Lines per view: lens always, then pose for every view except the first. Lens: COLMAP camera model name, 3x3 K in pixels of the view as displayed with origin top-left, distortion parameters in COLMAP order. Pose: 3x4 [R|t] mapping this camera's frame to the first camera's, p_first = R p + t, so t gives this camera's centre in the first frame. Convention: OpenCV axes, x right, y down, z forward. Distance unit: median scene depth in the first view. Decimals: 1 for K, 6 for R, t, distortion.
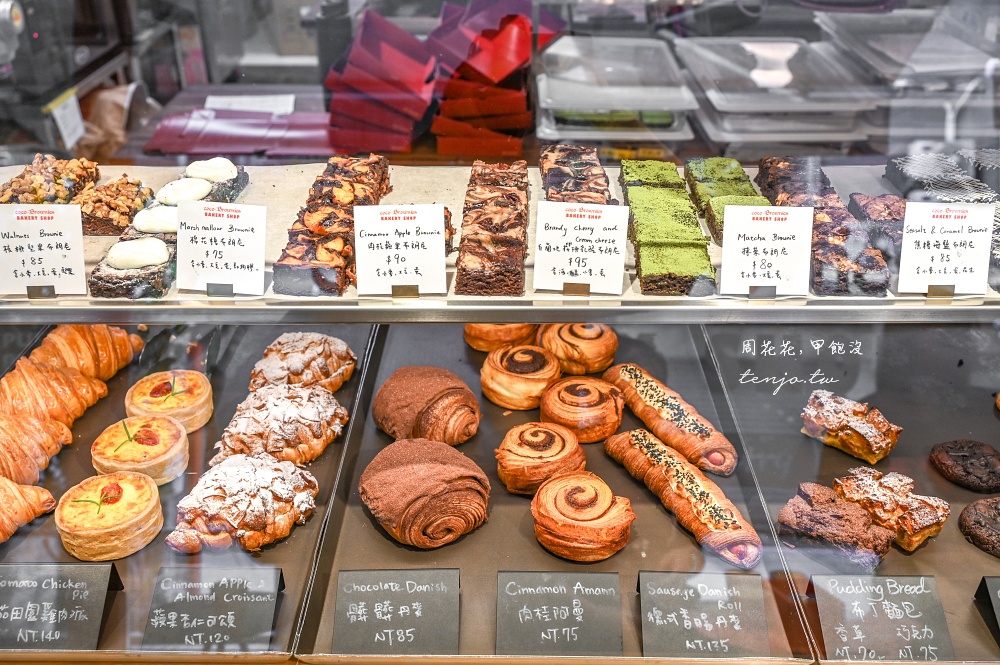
lens RADIAL K [[993.1, 0, 500.0], [0, 993.1, 332.5], [0, 0, 1]] dist [0.026937, -0.014004]
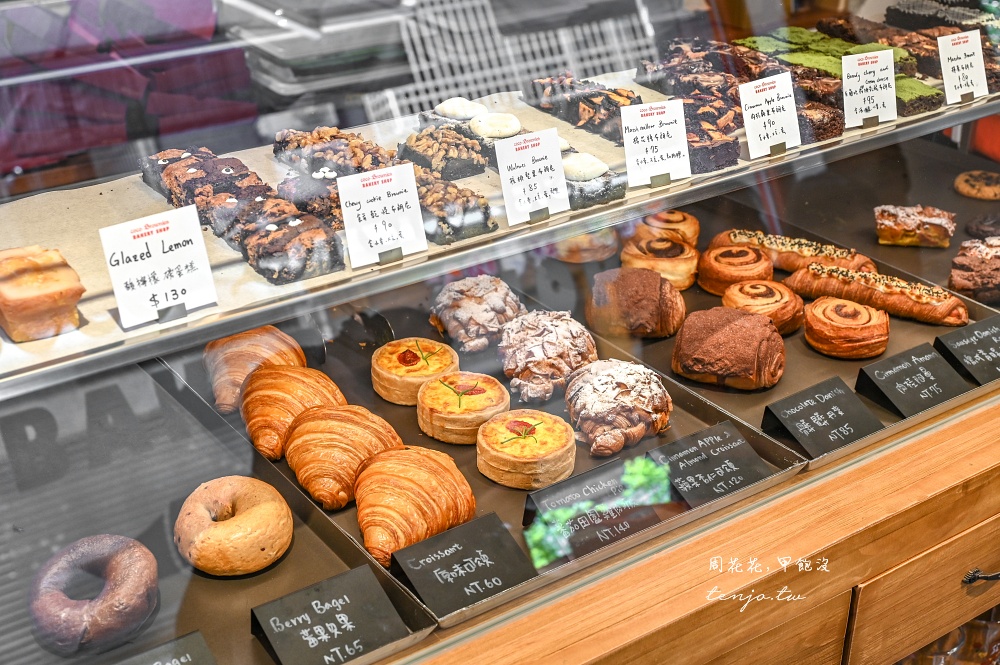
lens RADIAL K [[1389.1, 0, 500.0], [0, 1389.1, 332.5], [0, 0, 1]] dist [0.009157, 0.009335]
pose [[0.809137, -0.262154, 0.525902, -1.030573], [0.283487, 0.958081, 0.041425, 0.004450], [-0.514716, 0.115568, 0.849536, -0.174950]]
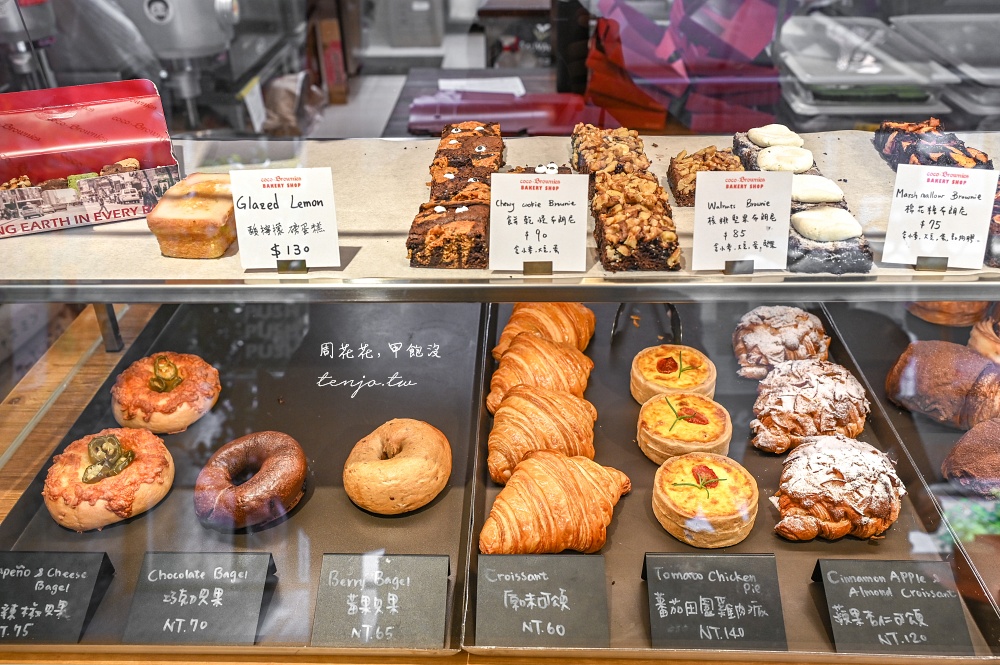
lens RADIAL K [[881.2, 0, 500.0], [0, 881.2, 332.5], [0, 0, 1]] dist [0.019960, 0.008352]
pose [[0.999710, -0.002989, -0.023881, -0.522563], [0.003900, 0.999264, 0.038167, -0.009650], [0.023749, -0.038249, 0.998986, 0.139225]]
